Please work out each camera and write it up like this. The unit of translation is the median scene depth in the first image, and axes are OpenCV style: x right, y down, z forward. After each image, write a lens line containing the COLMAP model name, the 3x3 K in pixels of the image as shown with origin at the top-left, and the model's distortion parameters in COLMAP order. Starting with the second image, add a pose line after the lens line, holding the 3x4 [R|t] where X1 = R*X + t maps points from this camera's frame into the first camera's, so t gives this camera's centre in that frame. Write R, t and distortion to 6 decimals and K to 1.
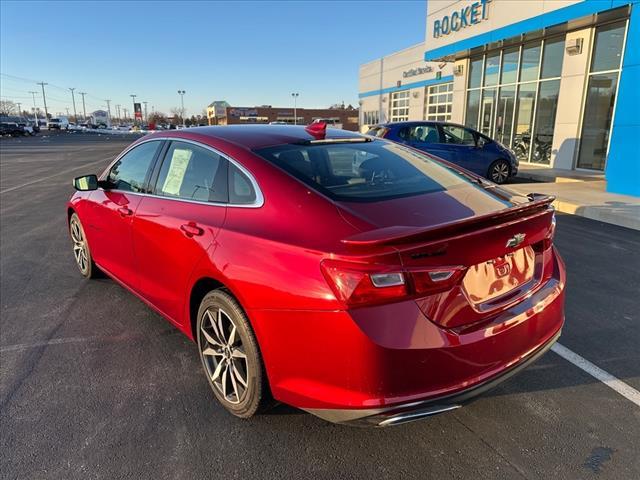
lens RADIAL K [[456.7, 0, 319.8], [0, 456.7, 226.1], [0, 0, 1]] dist [0.003104, 0.000471]
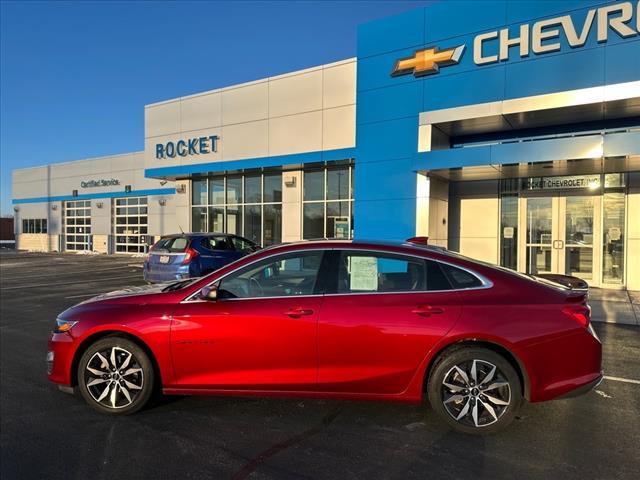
lens RADIAL K [[436.8, 0, 320.0], [0, 436.8, 240.0], [0, 0, 1]] dist [0.001670, -0.000496]
pose [[0.723053, 0.006360, 0.690763, -0.195017], [0.136007, 0.979074, -0.151380, -0.006926], [-0.677271, 0.203404, 0.707058, 0.031279]]
